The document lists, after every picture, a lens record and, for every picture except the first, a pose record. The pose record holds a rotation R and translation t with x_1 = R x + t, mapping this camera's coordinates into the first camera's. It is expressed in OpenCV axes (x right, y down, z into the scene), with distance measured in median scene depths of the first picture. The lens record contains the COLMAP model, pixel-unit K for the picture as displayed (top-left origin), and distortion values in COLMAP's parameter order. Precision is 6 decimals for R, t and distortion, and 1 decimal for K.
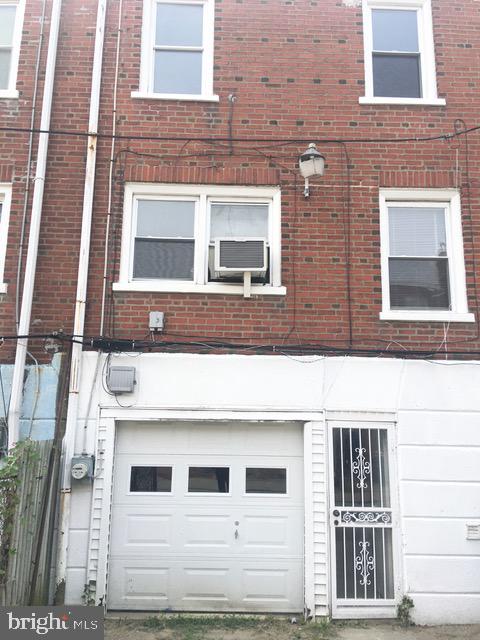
lens RADIAL K [[536.3, 0, 241.6], [0, 536.3, 315.6], [0, 0, 1]] dist [0.101739, -0.150444]
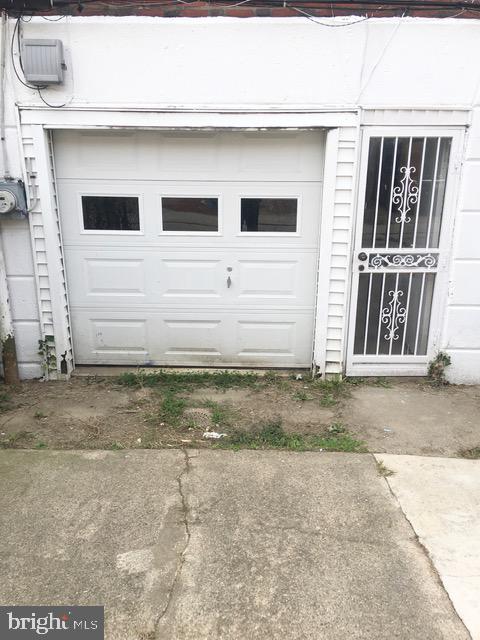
lens RADIAL K [[536.3, 0, 236.5], [0, 536.3, 319.4], [0, 0, 1]] dist [0.101739, -0.150444]
pose [[0.998258, 0.005298, -0.058763, 0.046038], [0.023290, 0.879699, 0.474961, 0.085541], [0.054210, -0.475502, 0.878043, 0.302946]]
